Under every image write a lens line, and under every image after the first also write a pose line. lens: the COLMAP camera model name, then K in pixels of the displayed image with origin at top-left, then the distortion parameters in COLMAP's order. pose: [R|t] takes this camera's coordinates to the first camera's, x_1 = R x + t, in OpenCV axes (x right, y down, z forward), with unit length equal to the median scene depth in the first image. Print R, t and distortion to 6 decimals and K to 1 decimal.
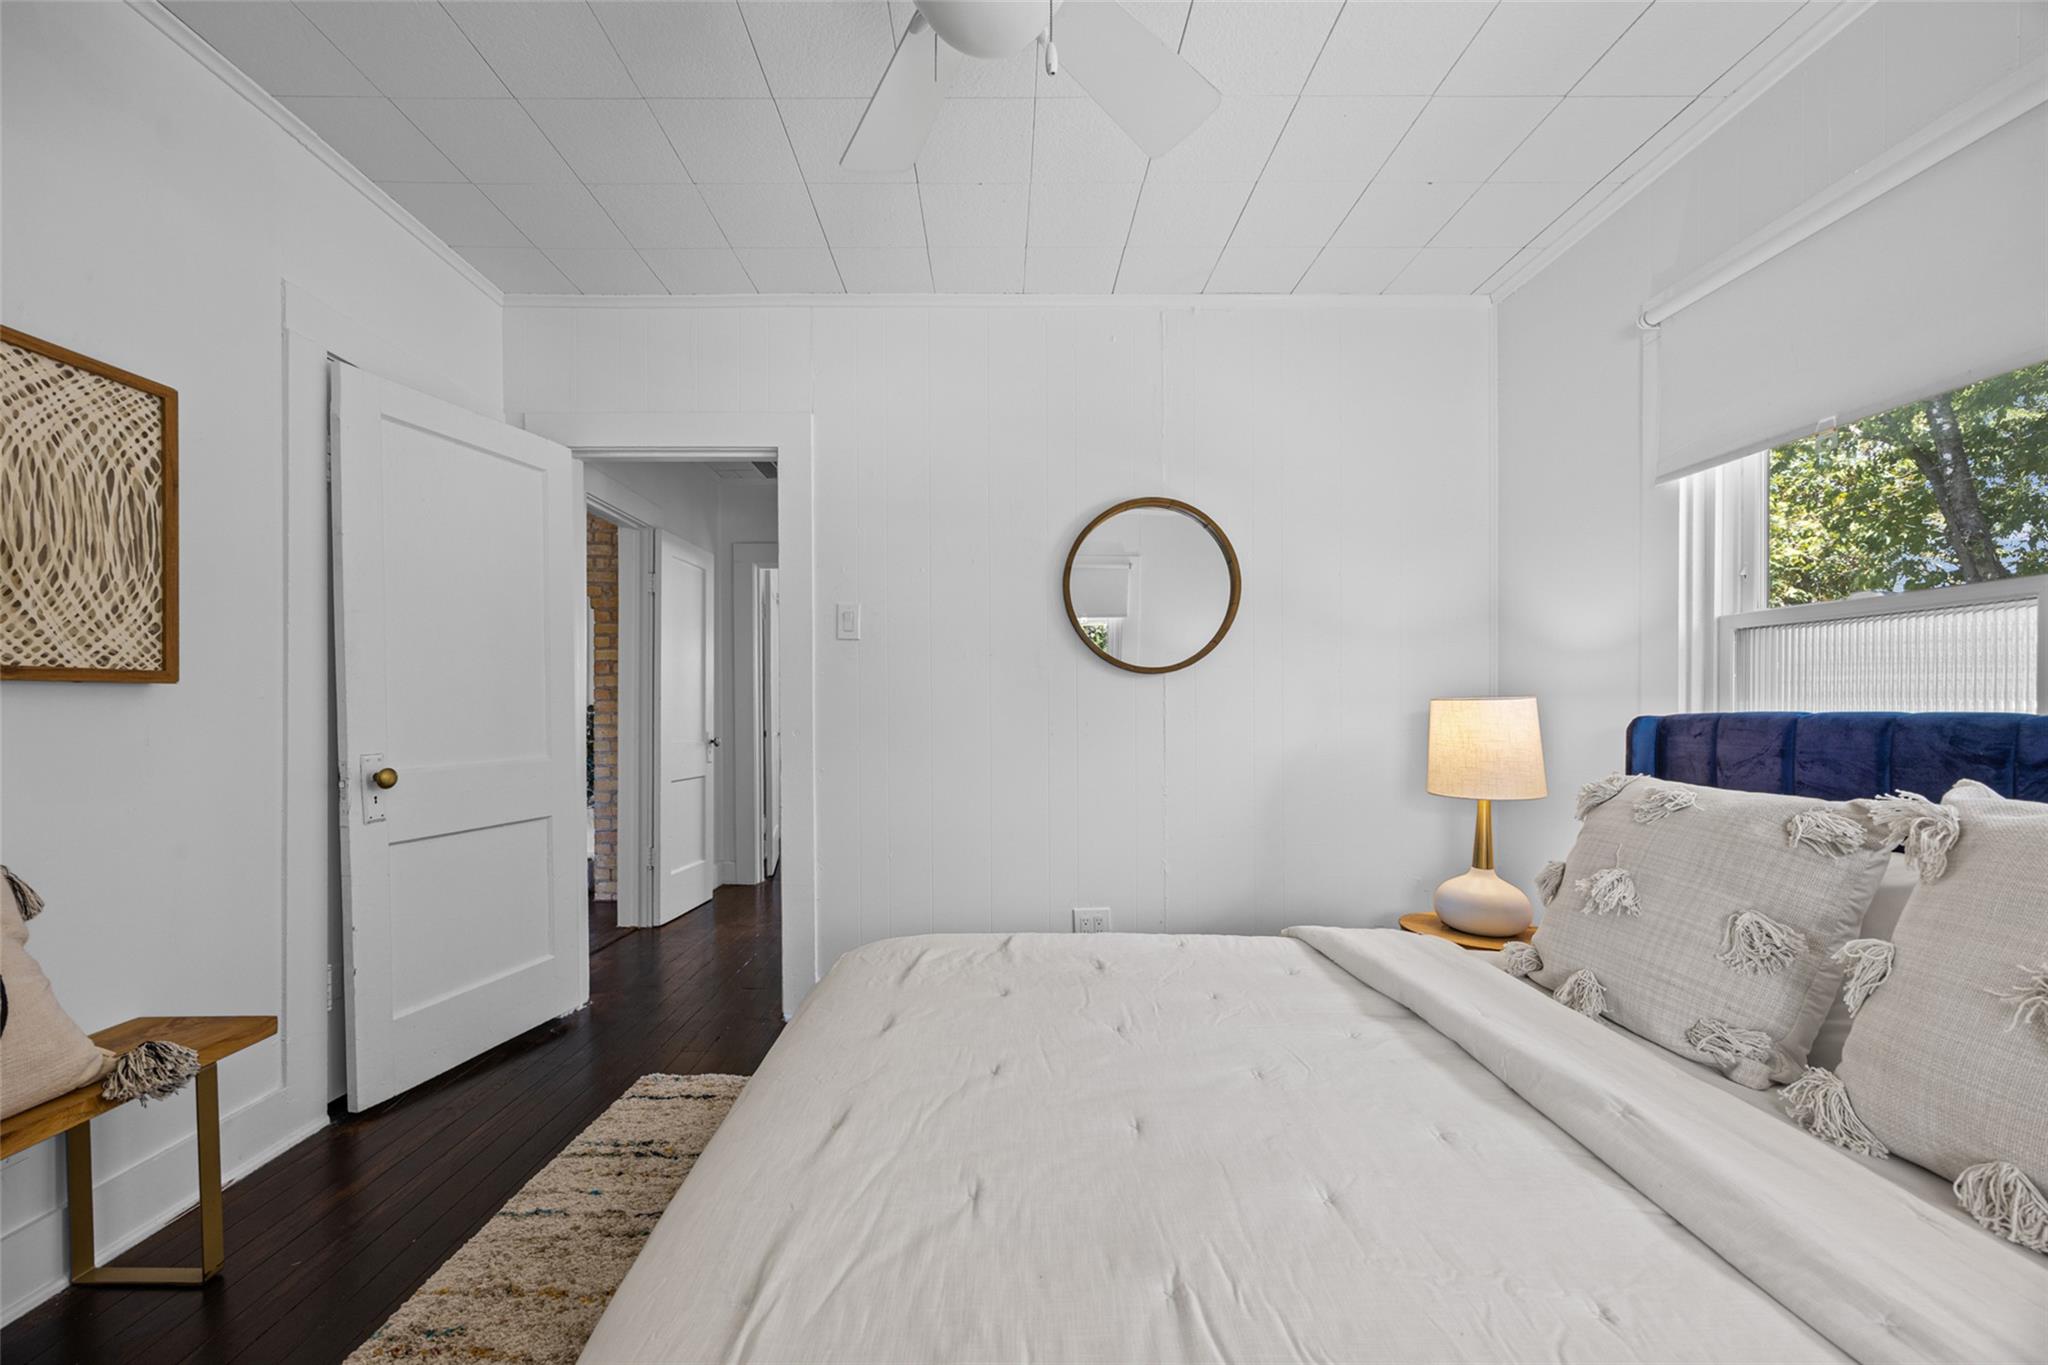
lens RADIAL K [[786.6, 0, 1011.3], [0, 786.6, 687.7], [0, 0, 1]] dist [0.000669, -0.000045]
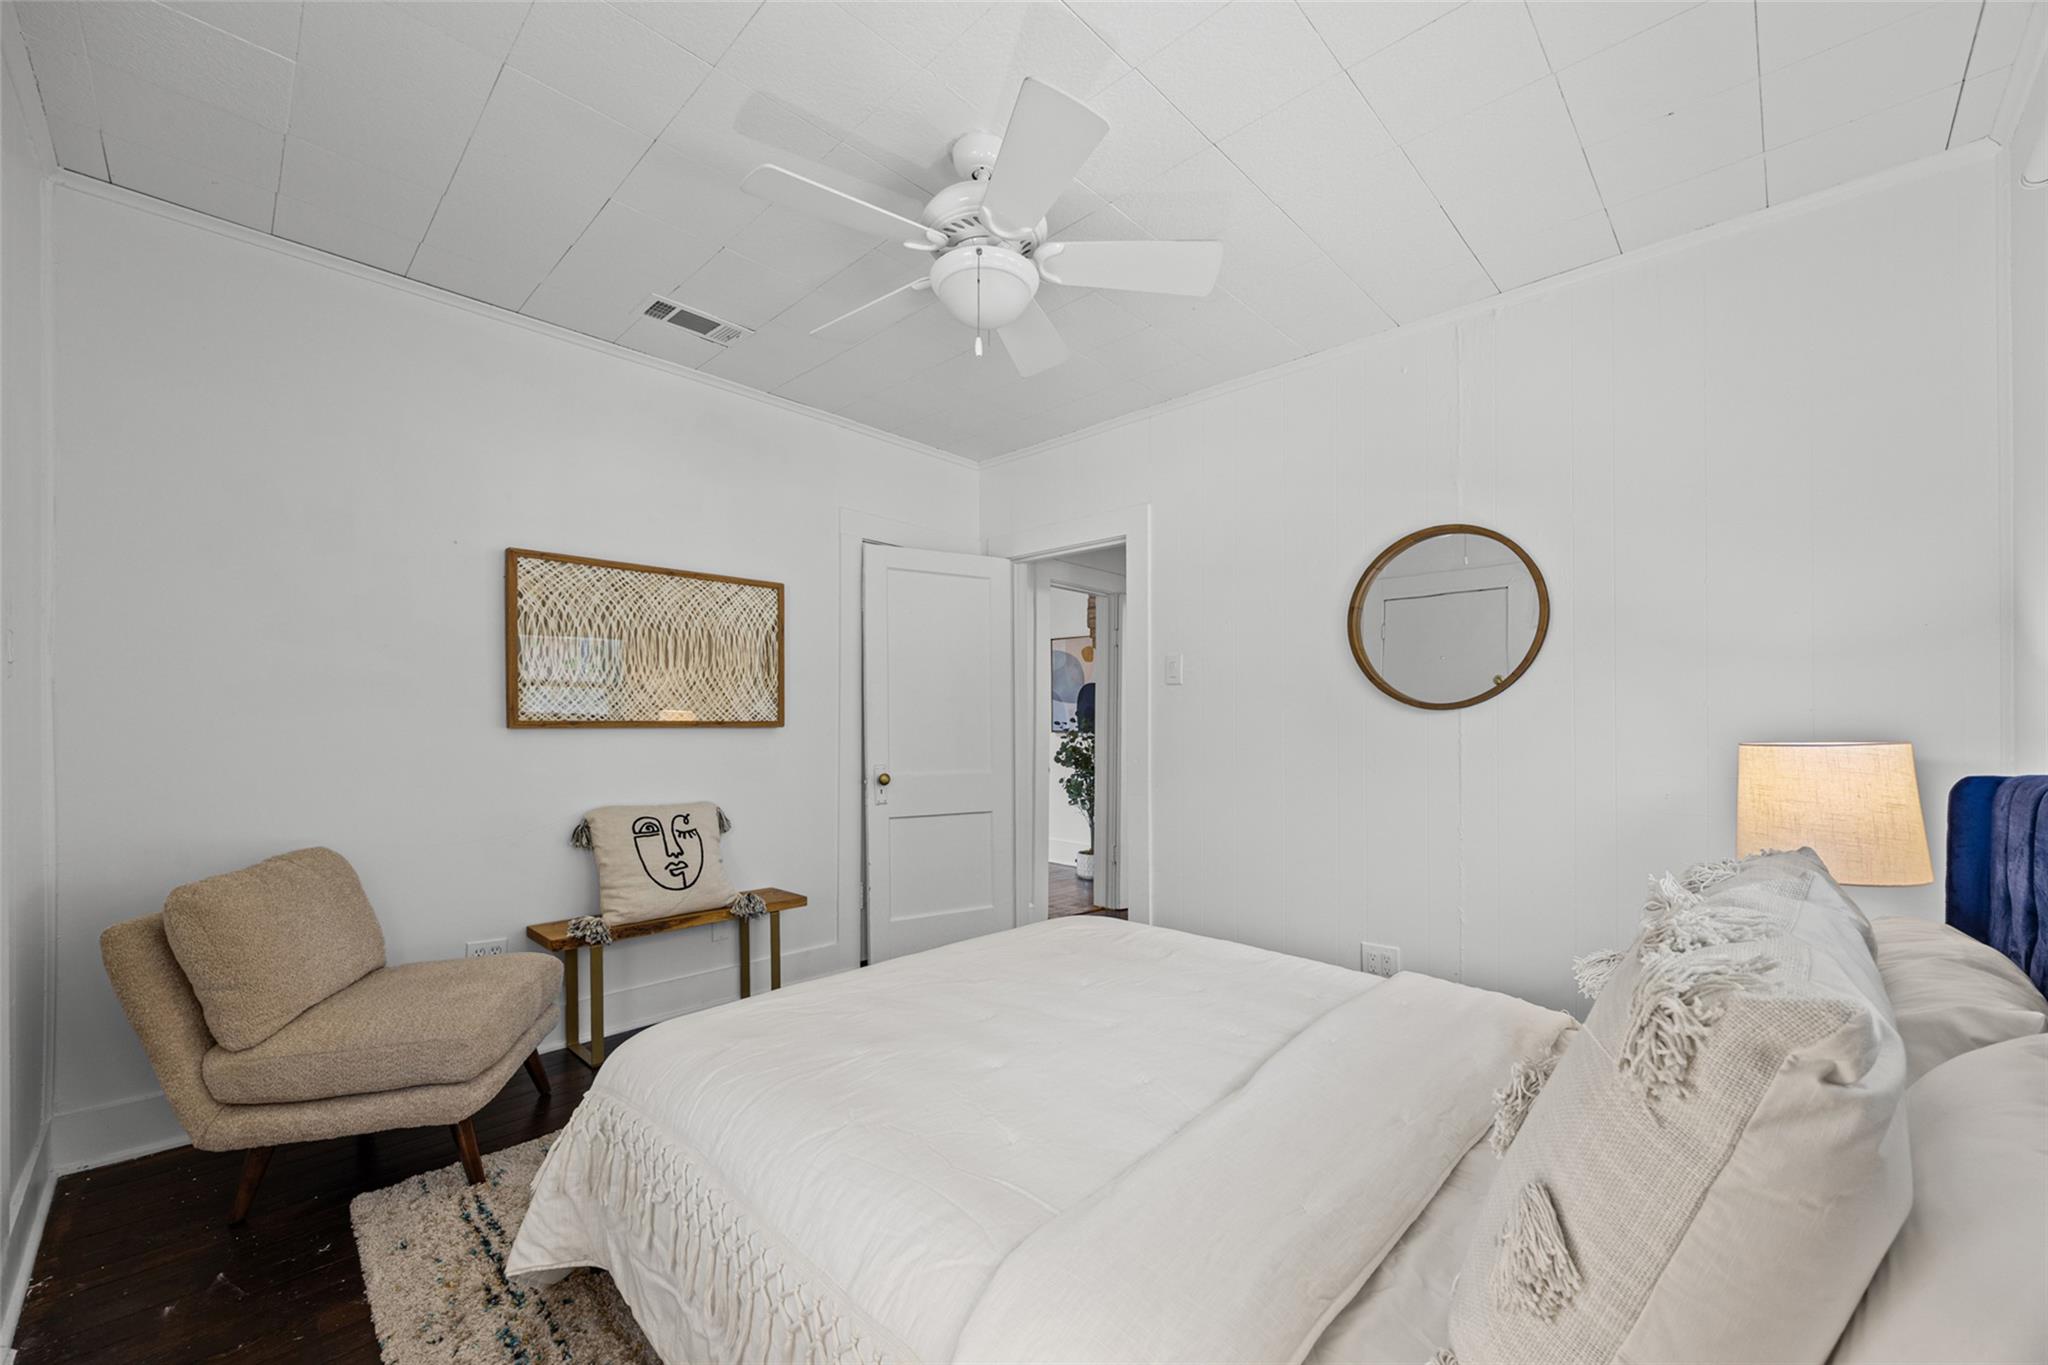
lens RADIAL K [[775.0, 0, 1022.5], [0, 775.0, 700.4], [0, 0, 1]] dist [-0.000677, -0.000053]
pose [[0.737279, -0.020641, -0.675274, 0.757900], [0.011293, 0.999770, -0.018230, -0.031083], [0.675495, 0.005815, 0.737342, -0.064996]]
